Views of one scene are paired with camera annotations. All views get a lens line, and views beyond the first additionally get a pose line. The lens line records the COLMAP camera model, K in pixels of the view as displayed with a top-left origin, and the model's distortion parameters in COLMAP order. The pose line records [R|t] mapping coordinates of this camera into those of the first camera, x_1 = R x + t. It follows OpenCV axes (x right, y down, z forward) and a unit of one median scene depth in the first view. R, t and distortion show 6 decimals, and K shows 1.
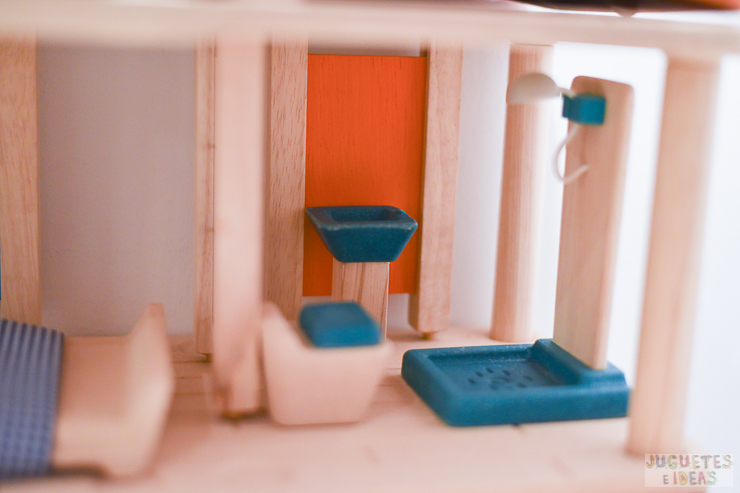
lens RADIAL K [[1085.6, 0, 385.7], [0, 1085.6, 265.3], [0, 0, 1]] dist [0.009637, -0.017133]
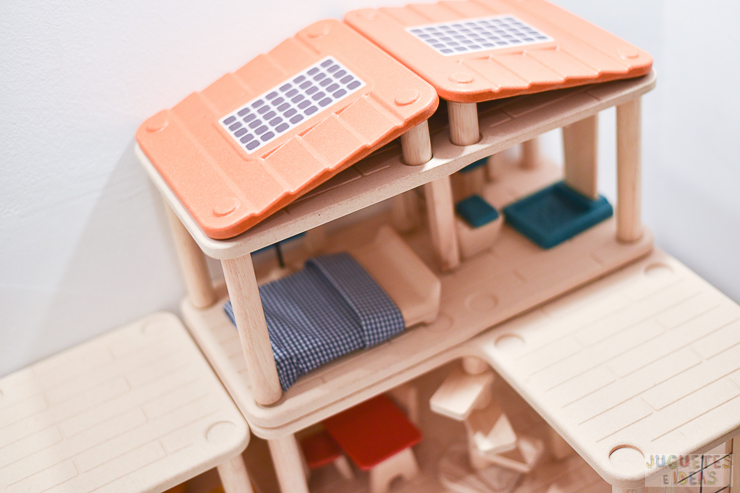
lens RADIAL K [[1128.5, 0, 370.0], [0, 1128.5, 246.5], [0, 0, 1]] dist [0.005830, 0.003260]
pose [[0.958442, -0.275020, 0.075848, -0.422905], [0.226804, 0.895817, 0.382193, -0.765413], [-0.173057, -0.349107, 0.920965, -1.007247]]
